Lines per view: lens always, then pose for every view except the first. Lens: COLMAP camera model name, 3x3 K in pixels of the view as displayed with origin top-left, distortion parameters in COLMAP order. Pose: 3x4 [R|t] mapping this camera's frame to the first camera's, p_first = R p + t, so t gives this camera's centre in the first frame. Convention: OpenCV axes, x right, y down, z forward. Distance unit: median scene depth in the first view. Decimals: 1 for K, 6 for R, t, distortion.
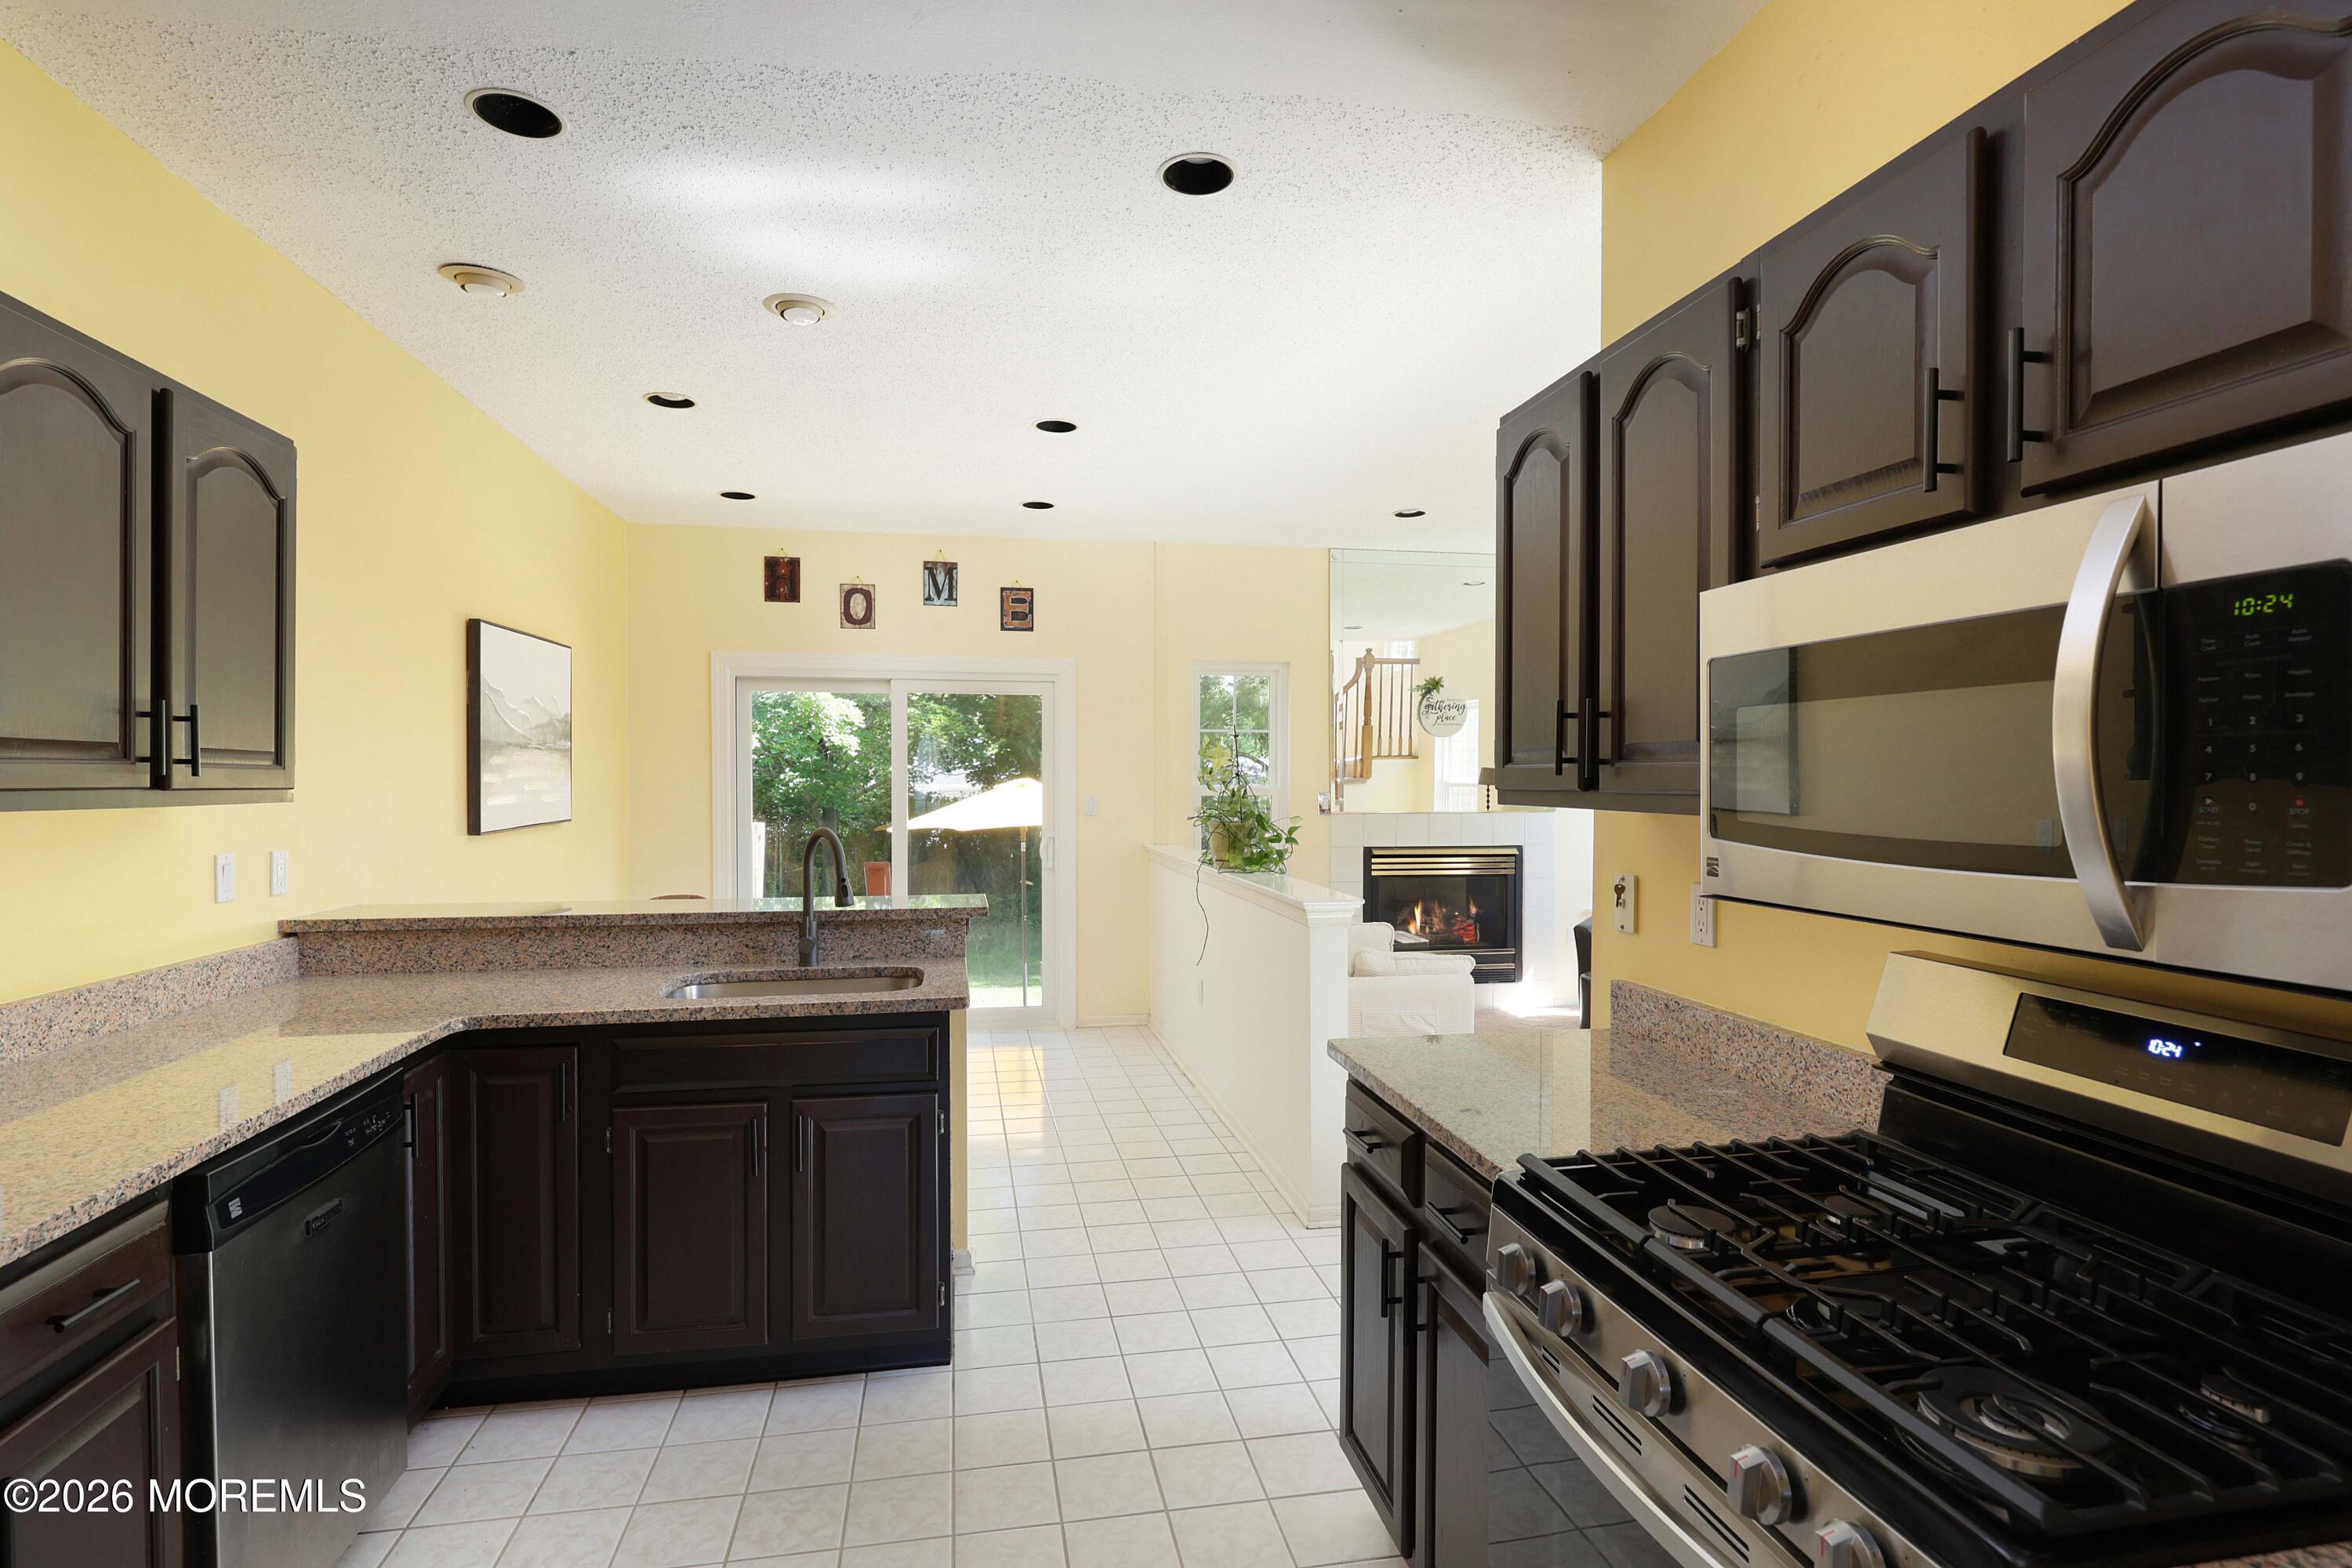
lens RADIAL K [[1196.6, 0, 1174.7], [0, 1196.6, 763.0], [0, 0, 1]] dist [0.003627, -0.000038]
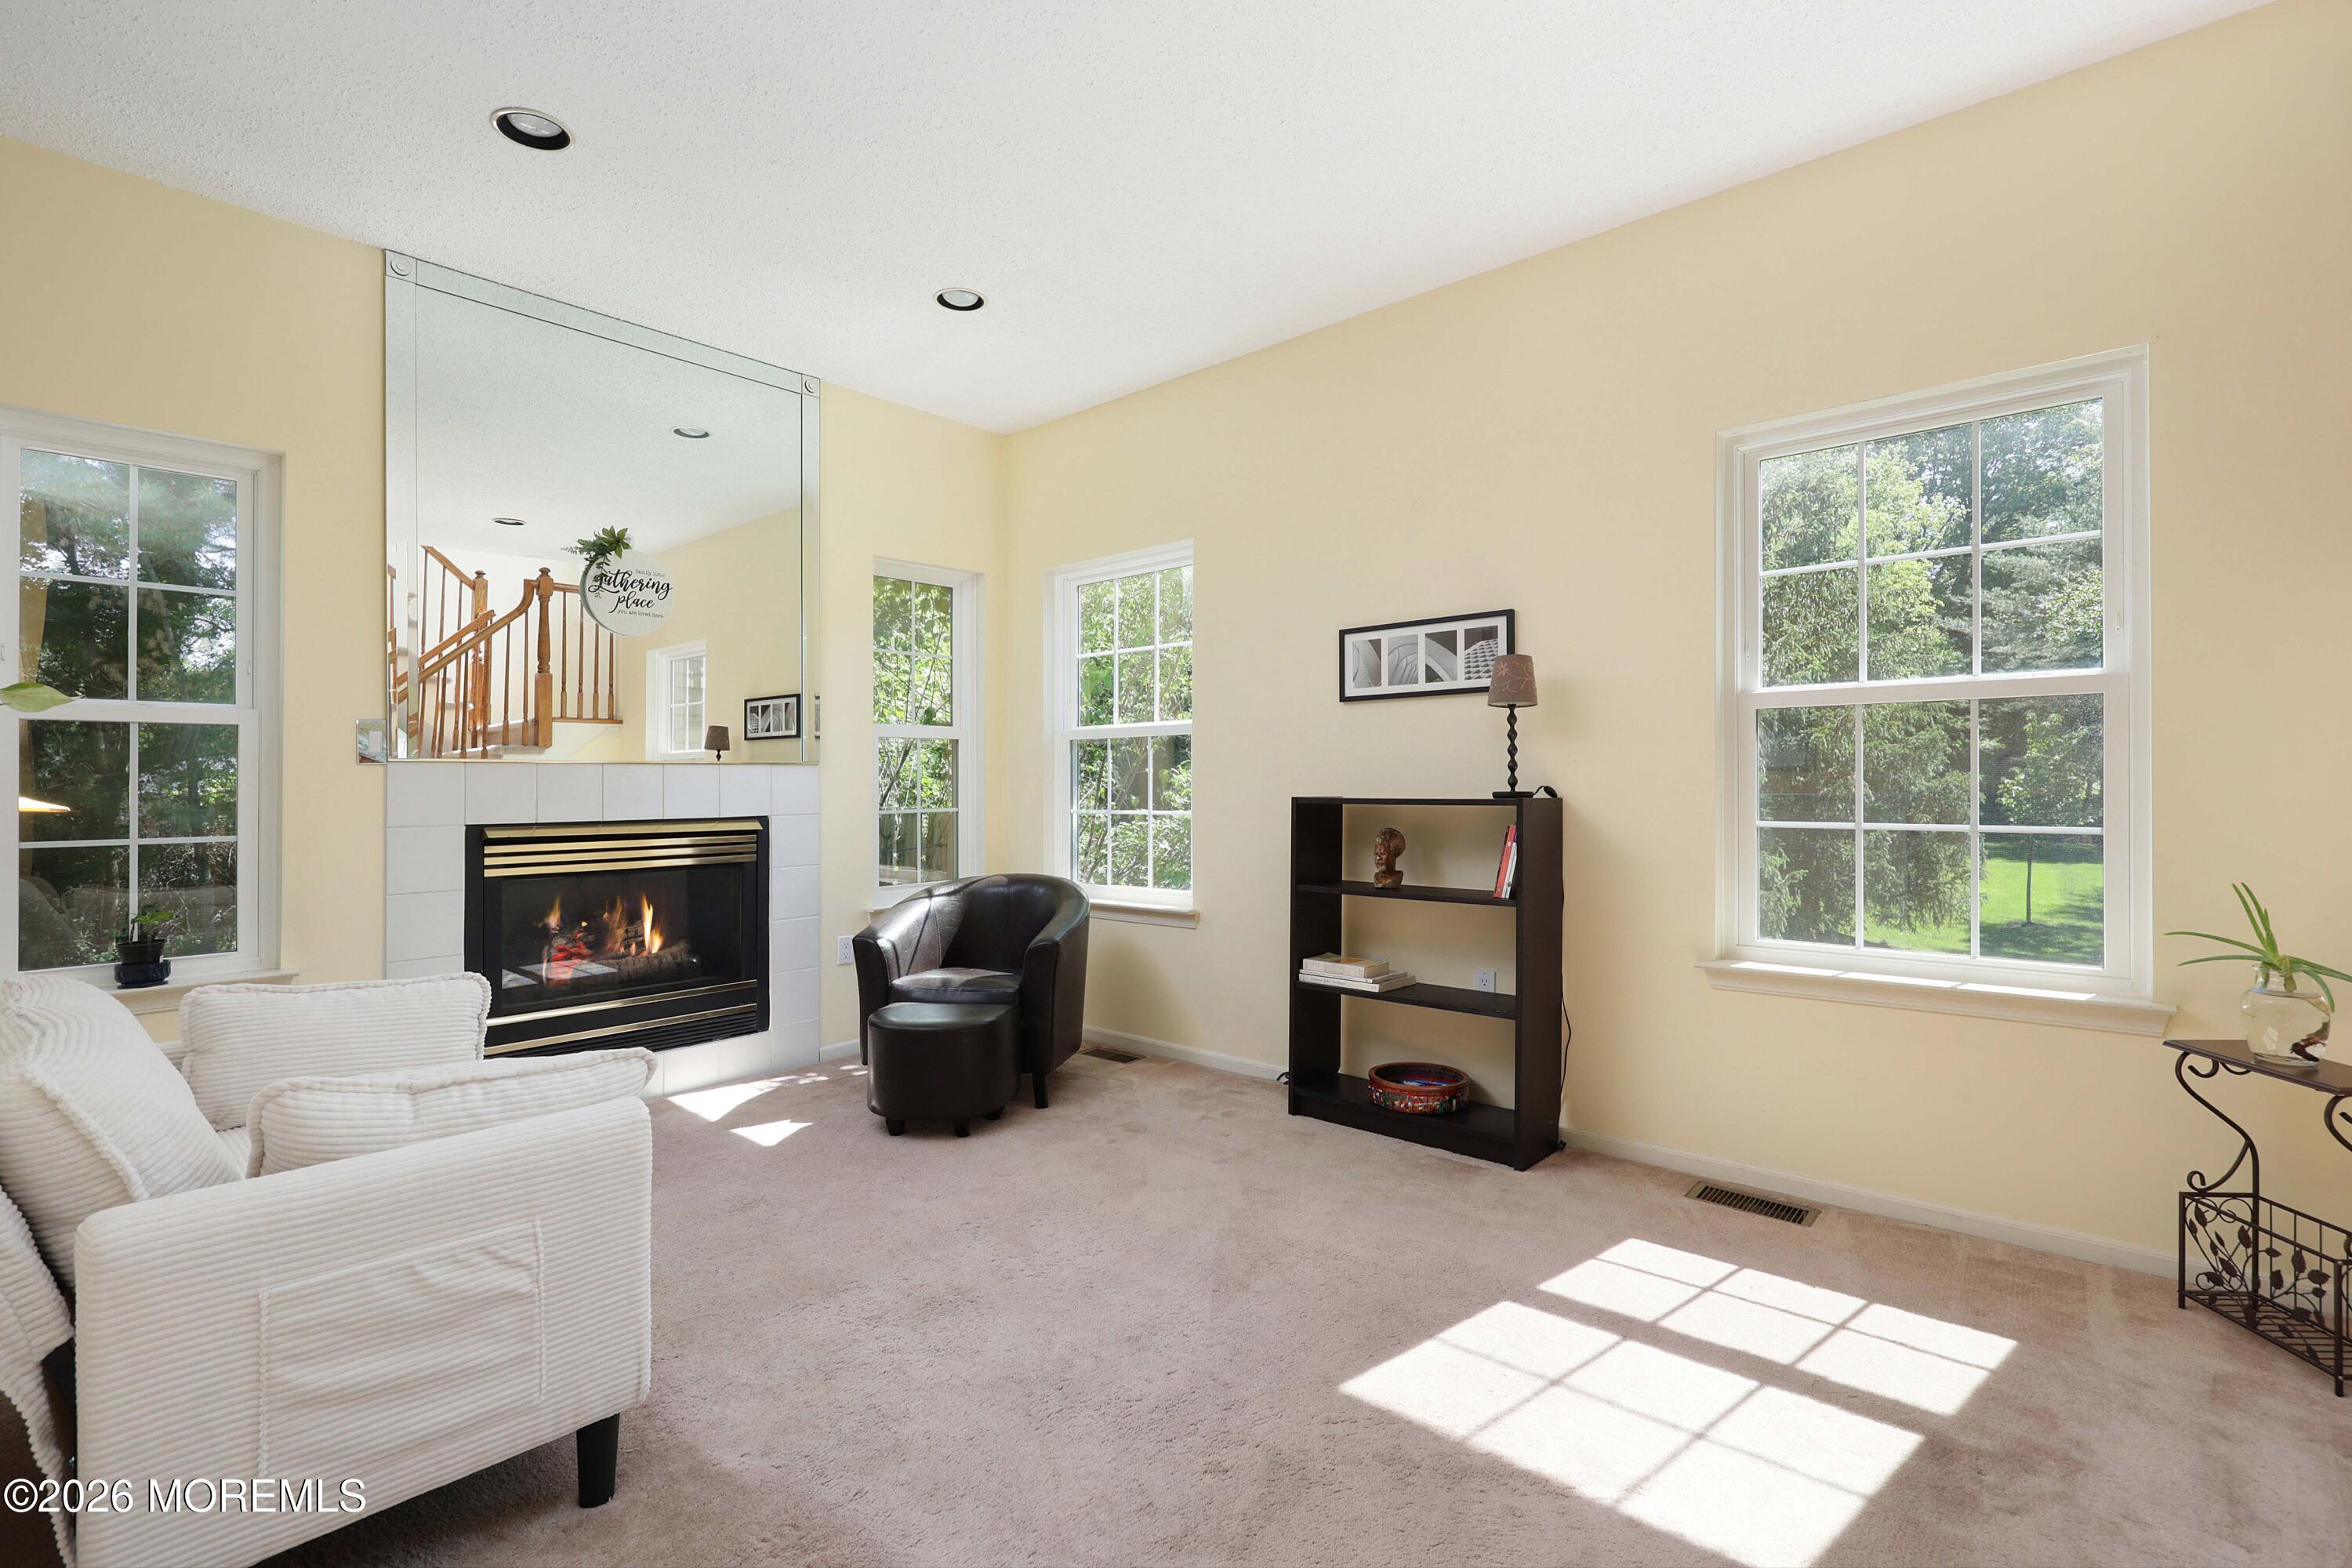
lens RADIAL K [[1064.2, 0, 1180.2], [0, 1064.2, 761.4], [0, 0, 1]] dist [0.009465, -0.000027]
pose [[0.791113, -0.000681, 0.611669, 0.110639], [0.005458, 0.999967, -0.005946, 0.043107], [-0.611645, 0.008043, 0.791091, 0.394568]]
